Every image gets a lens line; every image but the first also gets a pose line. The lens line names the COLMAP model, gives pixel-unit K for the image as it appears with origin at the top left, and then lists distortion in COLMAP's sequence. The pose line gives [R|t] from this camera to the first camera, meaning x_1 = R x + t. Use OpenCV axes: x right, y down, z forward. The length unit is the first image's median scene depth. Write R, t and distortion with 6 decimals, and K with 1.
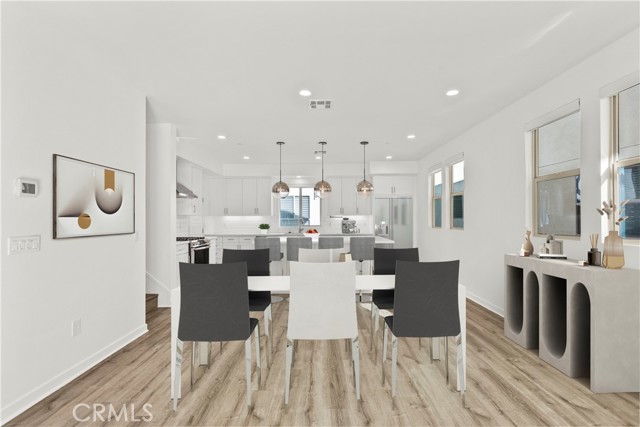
lens RADIAL K [[293.9, 0, 321.1], [0, 293.9, 218.3], [0, 0, 1]] dist [-0.002932, 0.001307]
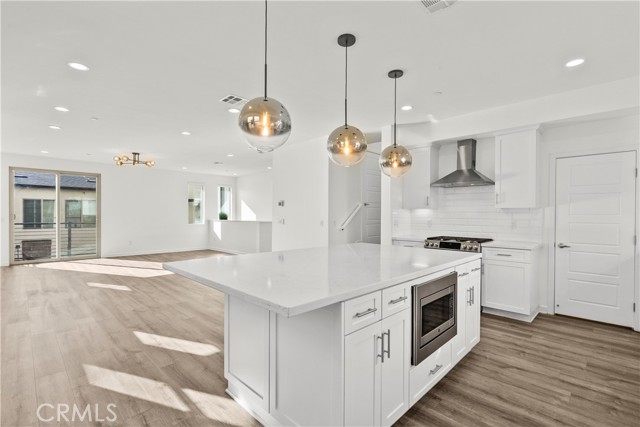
lens RADIAL K [[293.9, 0, 322.6], [0, 293.9, 215.7], [0, 0, 1]] dist [-0.002932, 0.001307]
pose [[-0.695998, 0.004340, -0.718030, 0.344820], [0.001048, 0.999987, 0.005029, 0.003985], [0.718043, 0.002747, -0.695994, 1.279491]]
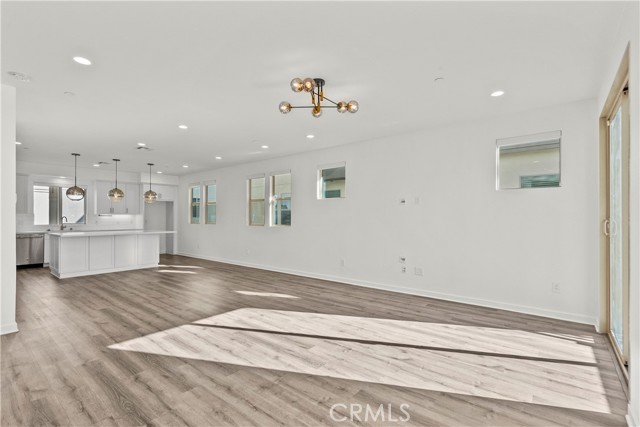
lens RADIAL K [[293.9, 0, 320.8], [0, 293.9, 219.0], [0, 0, 1]] dist [-0.002932, 0.001307]
pose [[0.630976, 0.004117, 0.775792, -0.437046], [-0.007703, 0.999970, 0.000959, 0.002174], [-0.775764, -0.006581, 0.630989, -0.547476]]
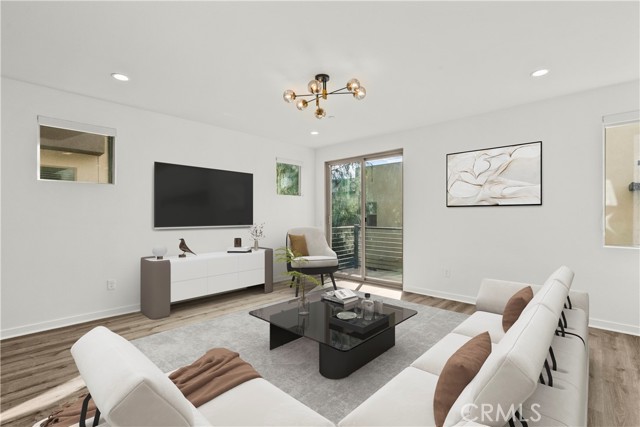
lens RADIAL K [[293.9, 0, 322.1], [0, 293.9, 215.2], [0, 0, 1]] dist [-0.002932, 0.001307]
pose [[-0.730040, 0.006975, 0.683369, -0.385372], [0.003337, 0.999972, -0.006642, 0.004288], [-0.683396, -0.002568, -0.730043, 0.219878]]
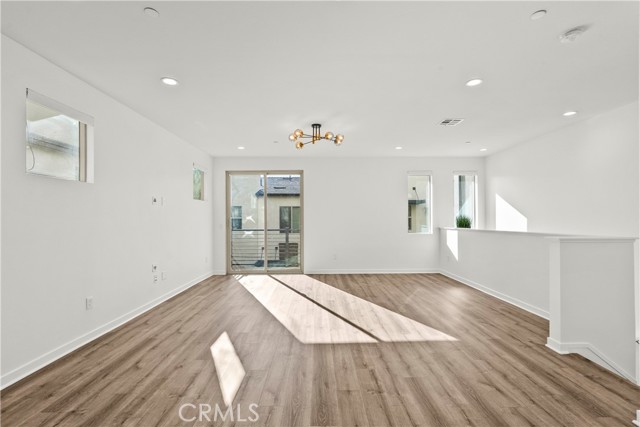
lens RADIAL K [[293.9, 0, 321.4], [0, 293.9, 217.5], [0, 0, 1]] dist [-0.002932, 0.001307]
pose [[-0.999849, 0.009855, -0.014285, -0.006357], [0.009964, 0.999921, -0.007598, 0.002602], [0.014209, -0.007739, -0.999869, 0.630619]]
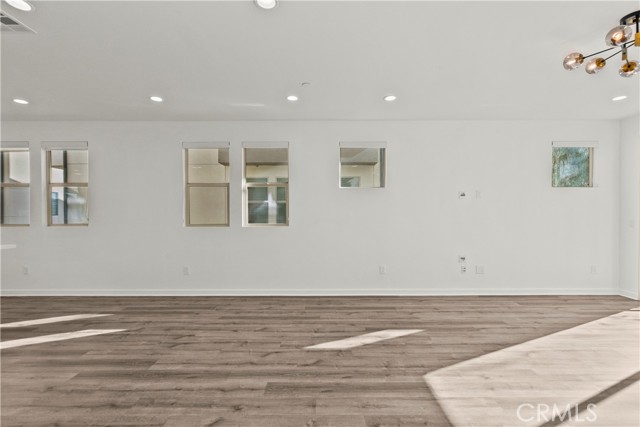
lens RADIAL K [[293.9, 0, 323.4], [0, 293.9, 216.2], [0, 0, 1]] dist [-0.002932, 0.001307]
pose [[-0.000933, -0.004897, 0.999988, -0.396406], [-0.002946, 0.999984, 0.004894, 0.004001], [-0.999995, -0.002941, -0.000947, 0.226001]]
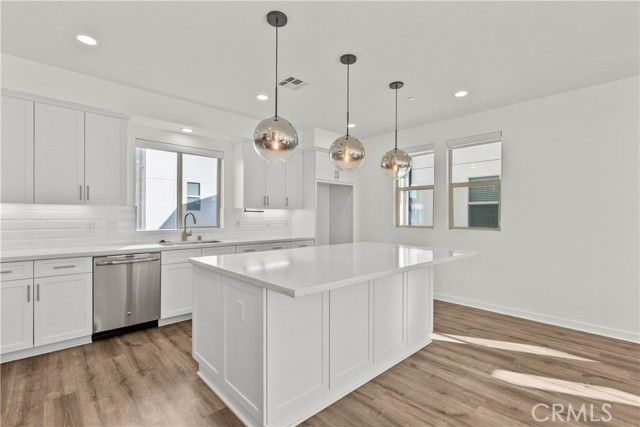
lens RADIAL K [[293.9, 0, 322.2], [0, 293.9, 216.5], [0, 0, 1]] dist [-0.002932, 0.001307]
pose [[0.726203, 0.003835, 0.687470, -0.359471], [-0.008363, 0.999960, 0.003256, 0.005090], [-0.687430, -0.008114, 0.726205, 0.672171]]
